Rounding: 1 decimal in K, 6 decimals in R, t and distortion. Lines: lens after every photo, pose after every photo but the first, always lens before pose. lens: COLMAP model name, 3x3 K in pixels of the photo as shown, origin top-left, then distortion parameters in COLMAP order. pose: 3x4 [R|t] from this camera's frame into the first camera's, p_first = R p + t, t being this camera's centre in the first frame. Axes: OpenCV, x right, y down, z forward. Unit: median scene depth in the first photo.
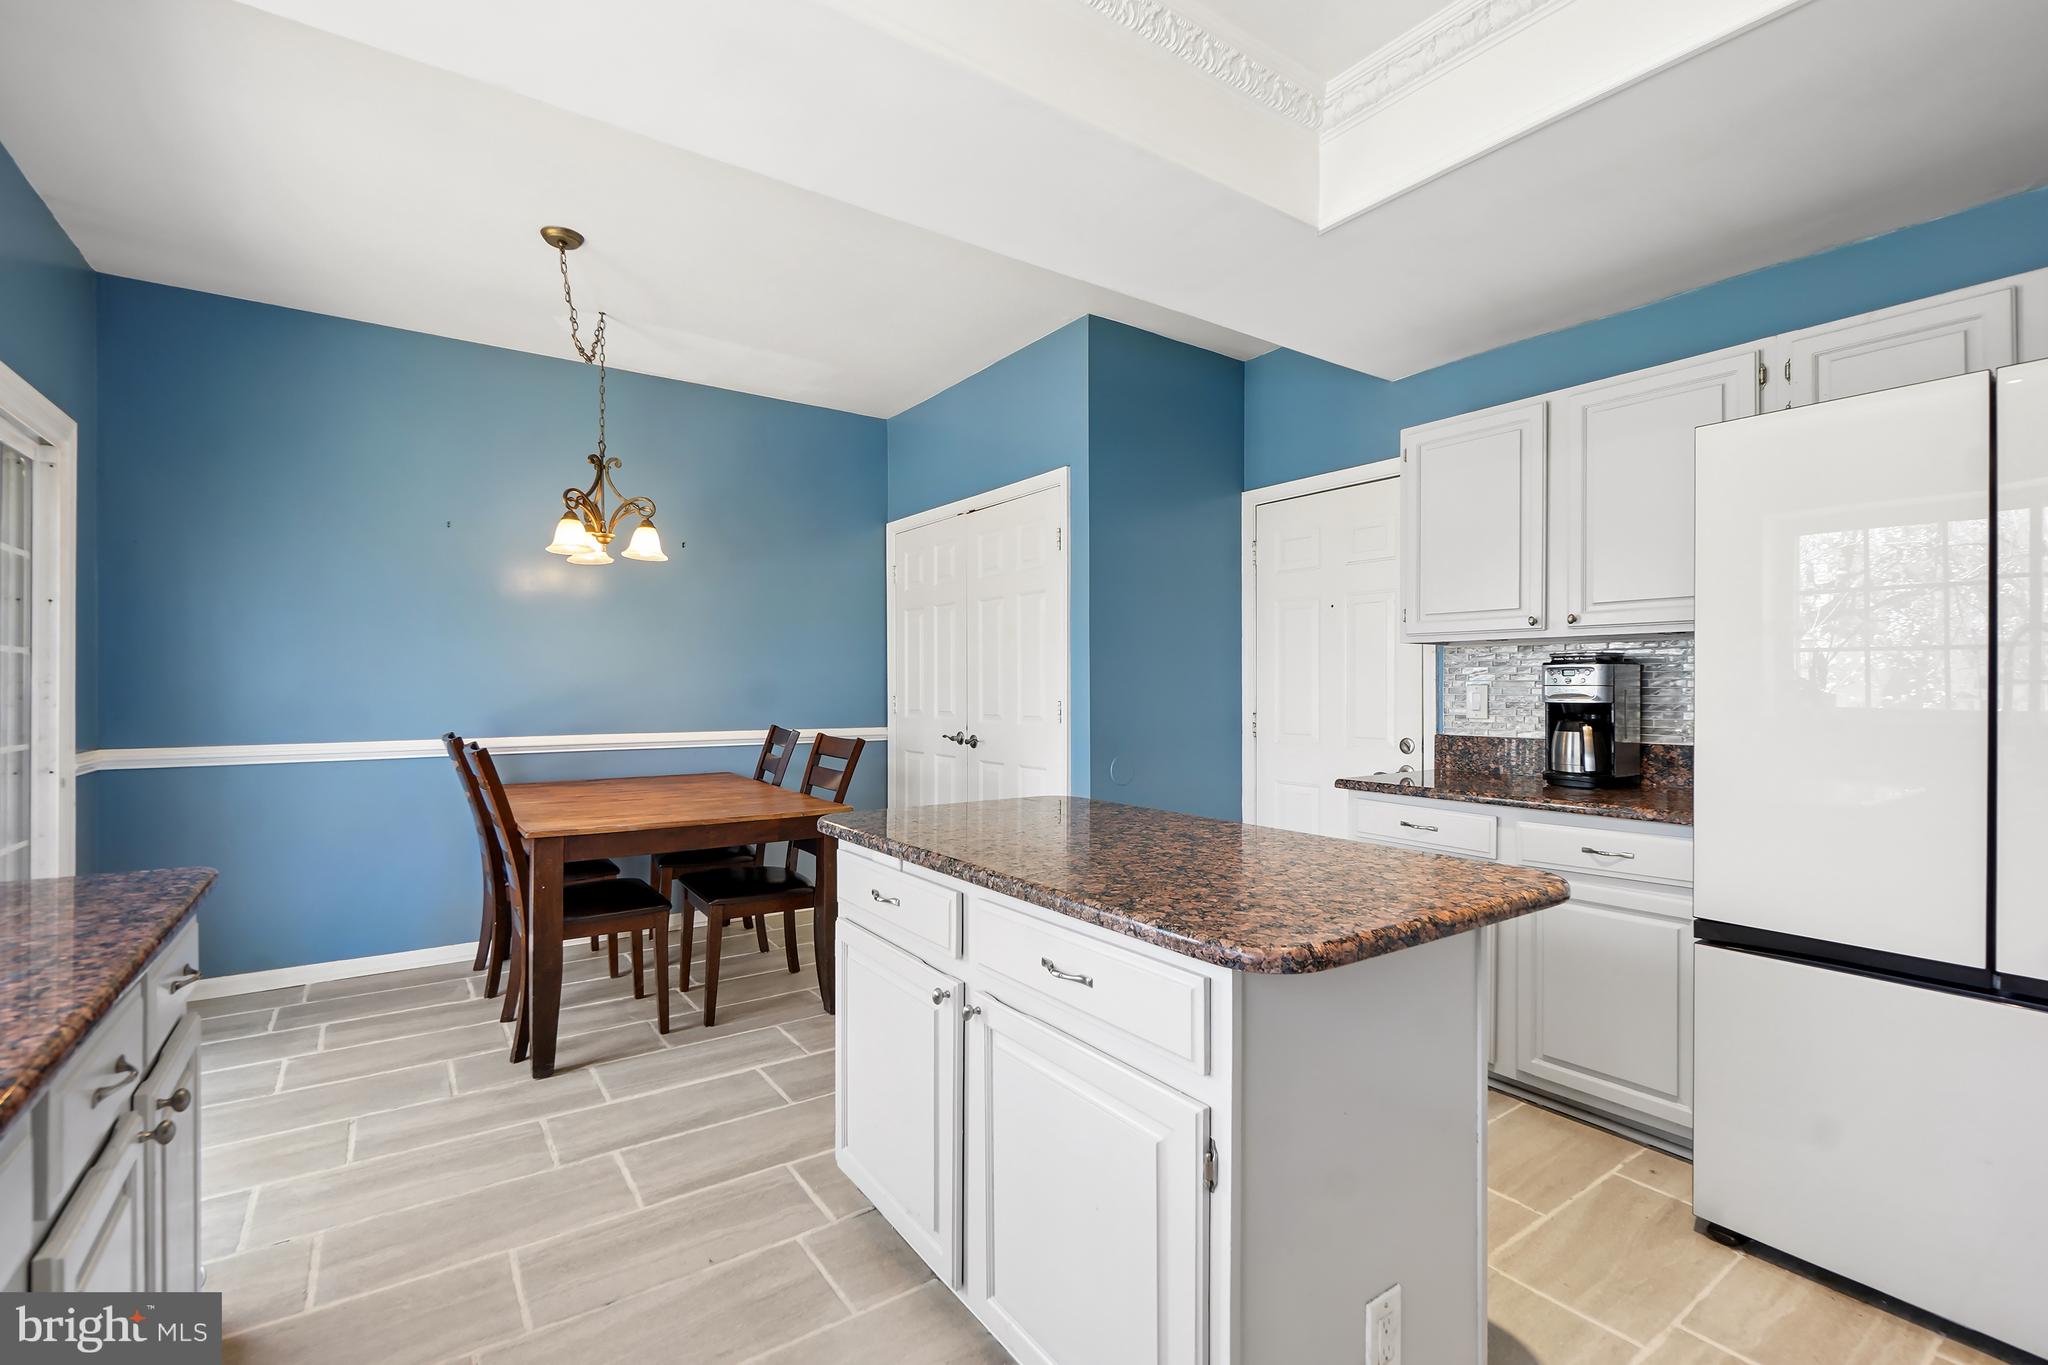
lens RADIAL K [[905.9, 0, 1027.3], [0, 905.9, 689.9], [0, 0, 1]] dist [-0.003602, -0.000752]
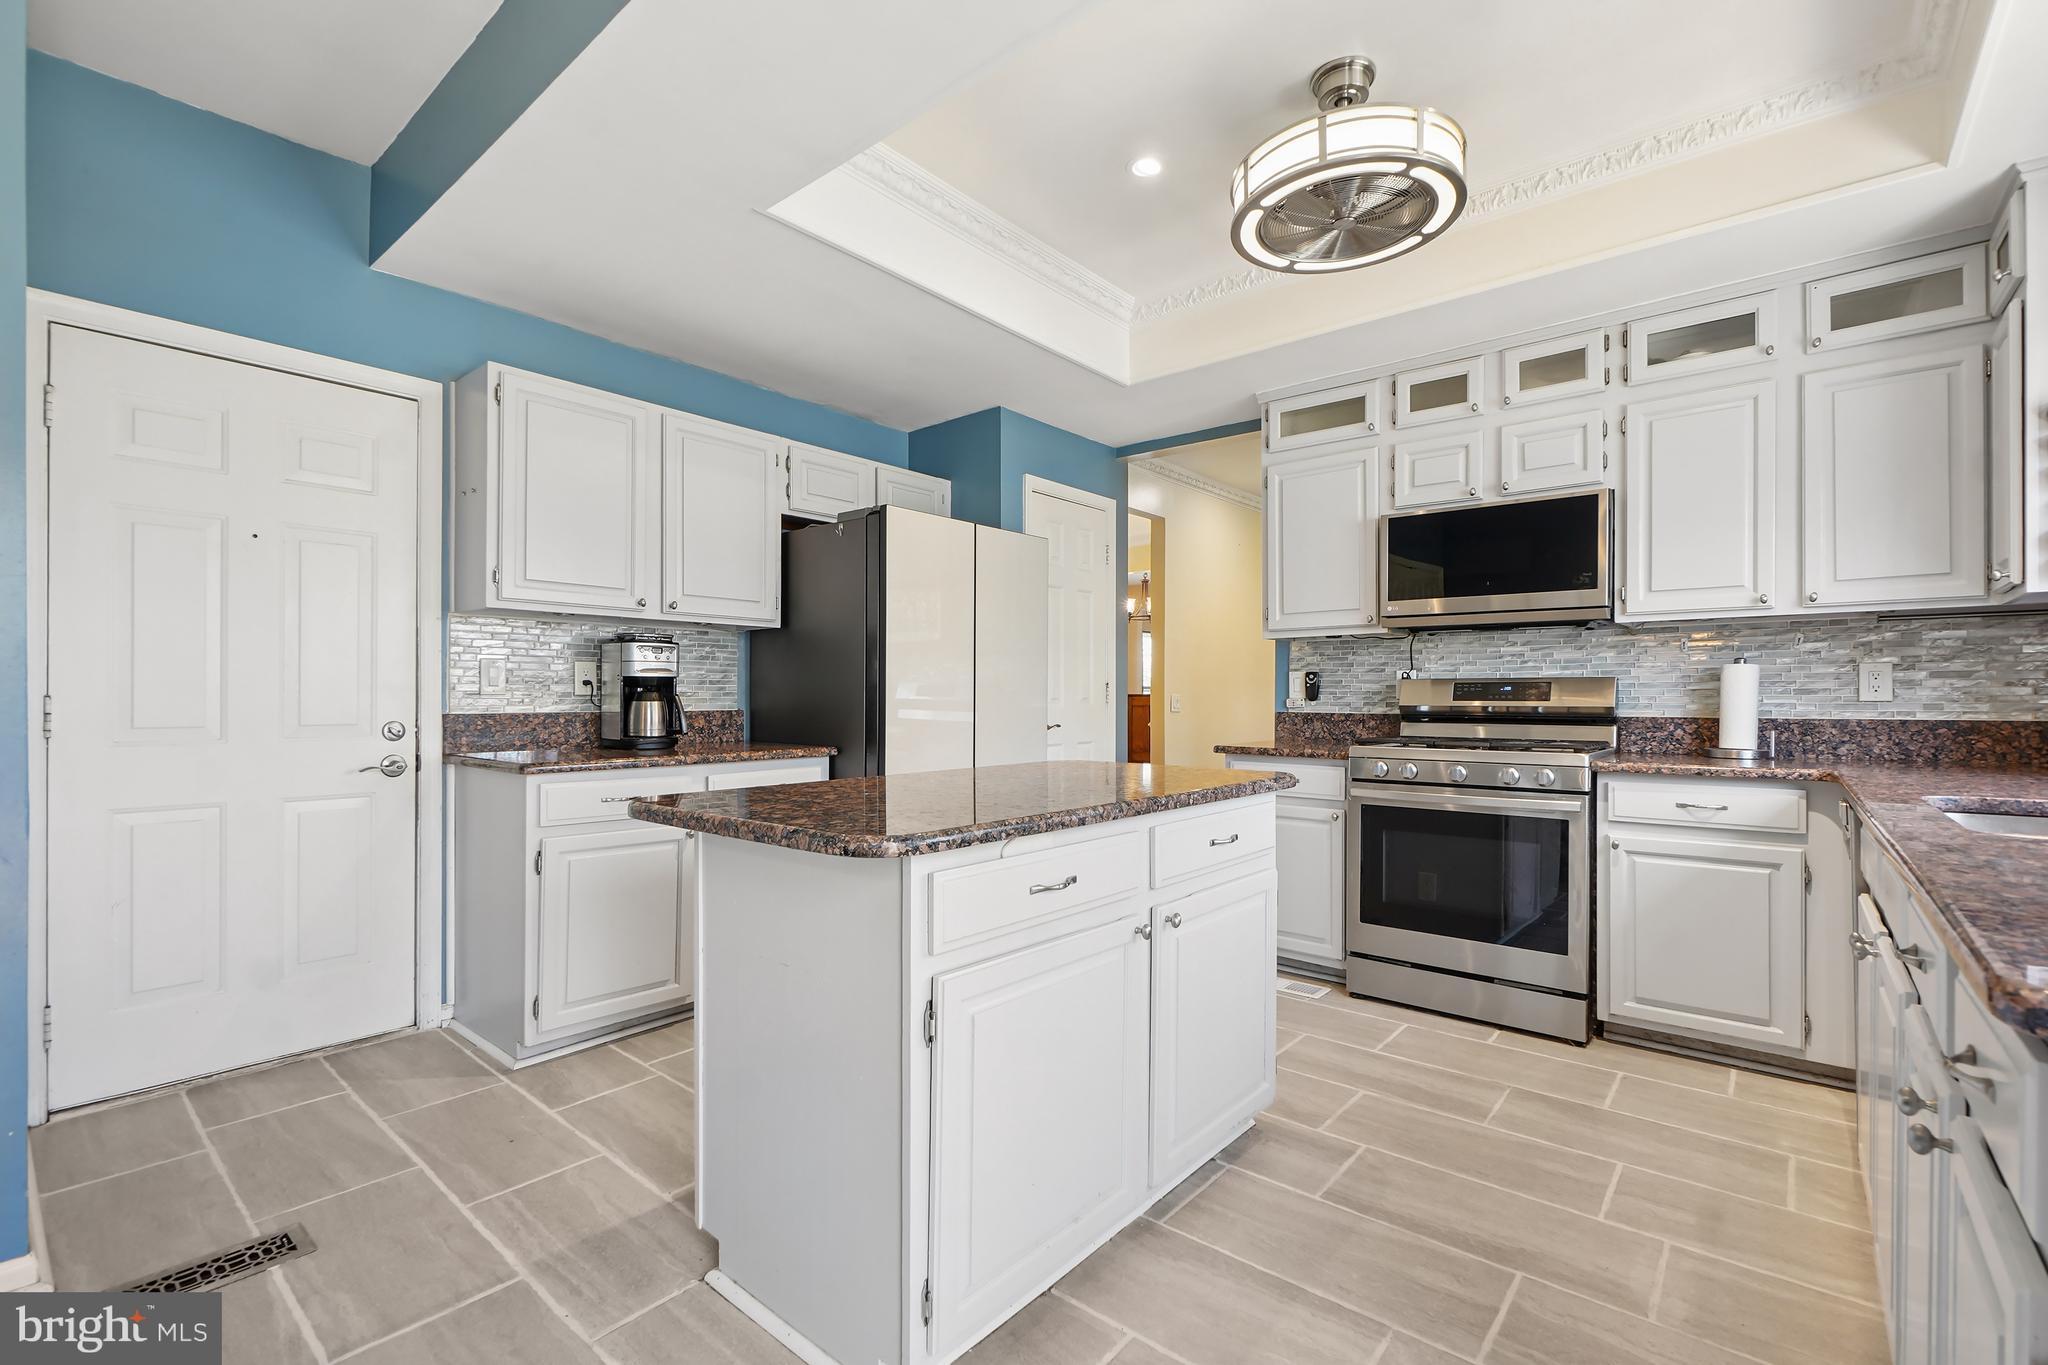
lens RADIAL K [[905.9, 0, 1027.3], [0, 905.9, 689.9], [0, 0, 1]] dist [-0.003602, -0.000752]
pose [[-0.248381, 0.005080, 0.968649, -0.540889], [0.000044, 0.999986, -0.005233, 0.031494], [-0.968662, -0.001258, -0.248378, 0.698541]]
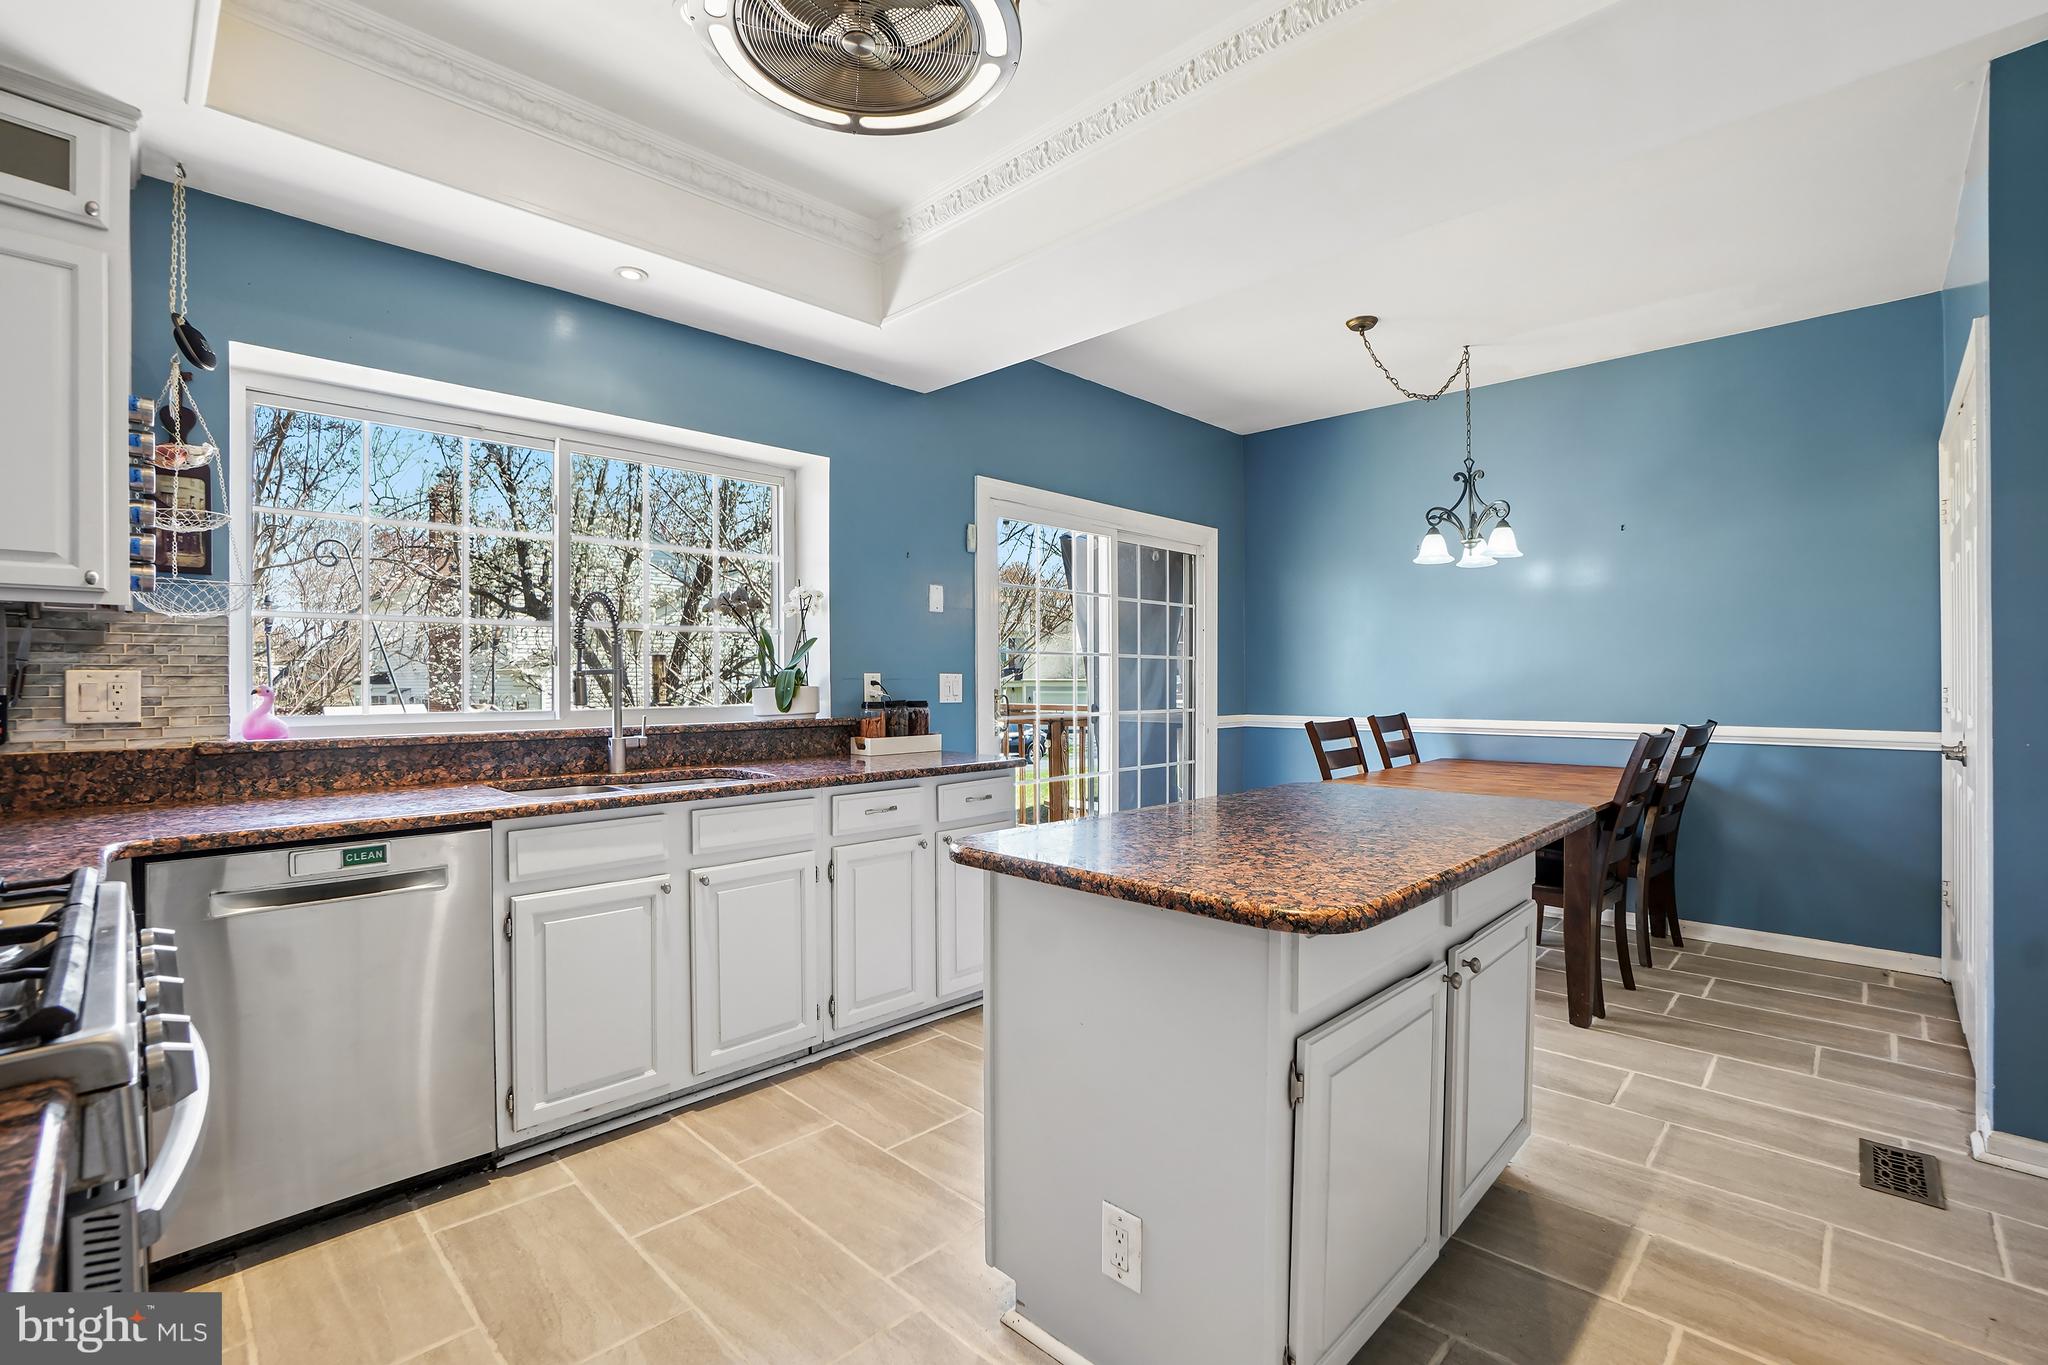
lens RADIAL K [[908.9, 0, 1024.0], [0, 908.9, 682.5], [0, 0, 1]] dist [-0.082418, 0.035304]
pose [[0.181165, -0.000634, -0.983452, 0.569149], [0.001171, 0.999999, -0.000429, 0.003570], [0.983452, -0.001074, 0.181166, 0.283756]]
